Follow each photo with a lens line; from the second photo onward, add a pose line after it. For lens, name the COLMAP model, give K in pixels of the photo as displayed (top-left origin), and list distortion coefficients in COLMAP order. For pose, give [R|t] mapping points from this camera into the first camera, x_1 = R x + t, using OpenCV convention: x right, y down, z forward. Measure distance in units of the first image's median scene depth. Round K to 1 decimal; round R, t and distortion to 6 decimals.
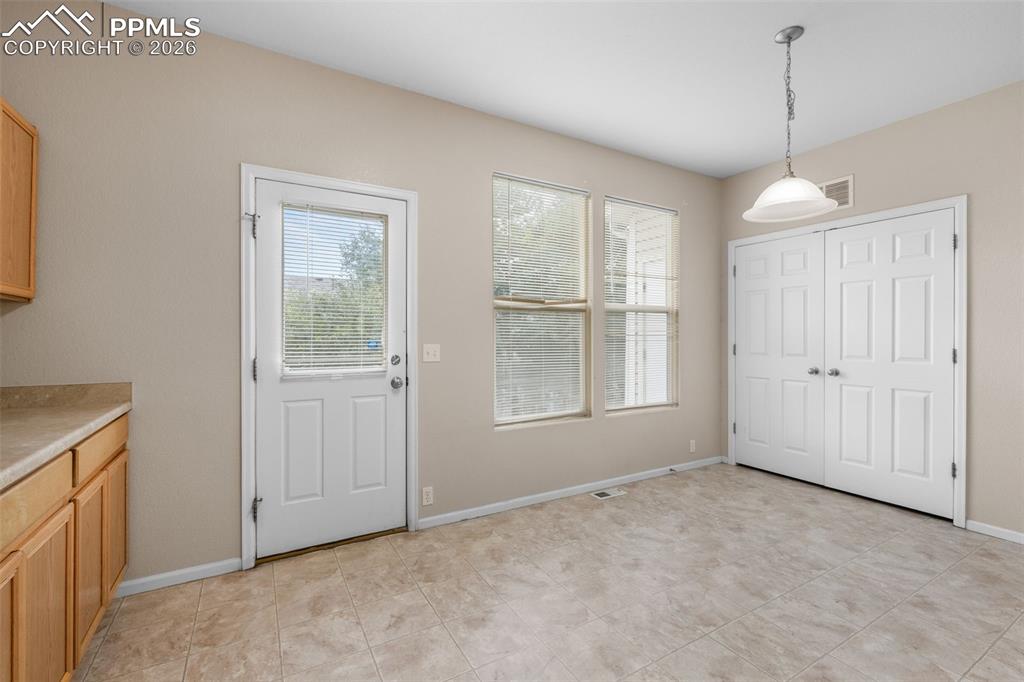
lens RADIAL K [[449.6, 0, 509.8], [0, 449.6, 338.9], [0, 0, 1]] dist [0.001144, 0.000037]
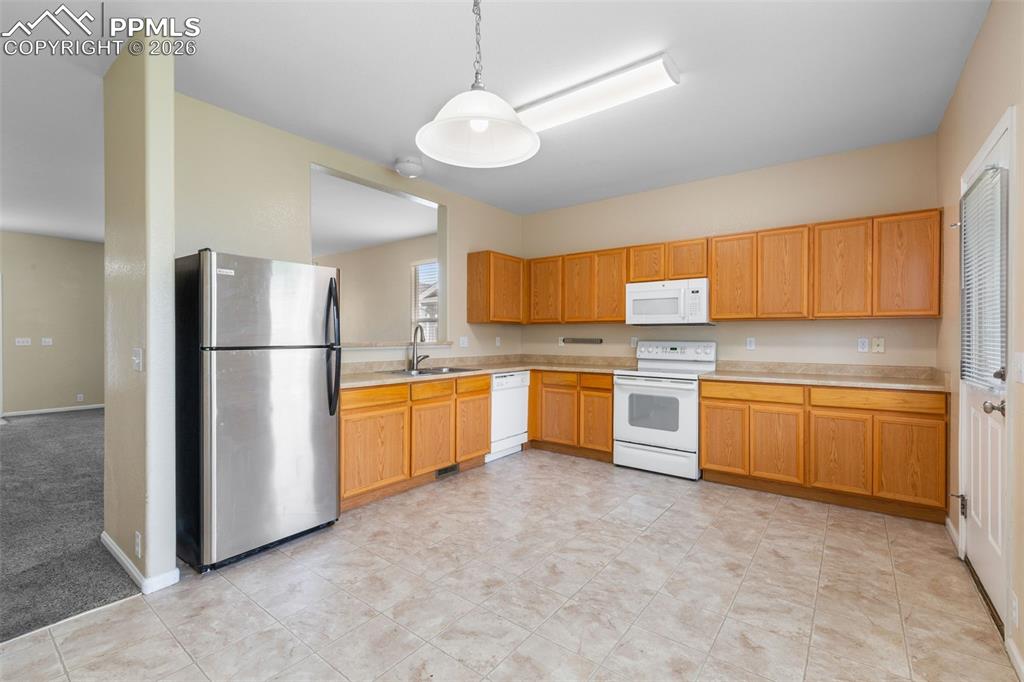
lens RADIAL K [[441.5, 0, 518.8], [0, 441.5, 339.5], [0, 0, 1]] dist [-0.000737, -0.000130]
pose [[-0.921383, -0.001901, -0.388650, 0.820133], [-0.006112, 0.999935, 0.009598, -0.007820], [0.388607, 0.011219, -0.921335, 1.627950]]
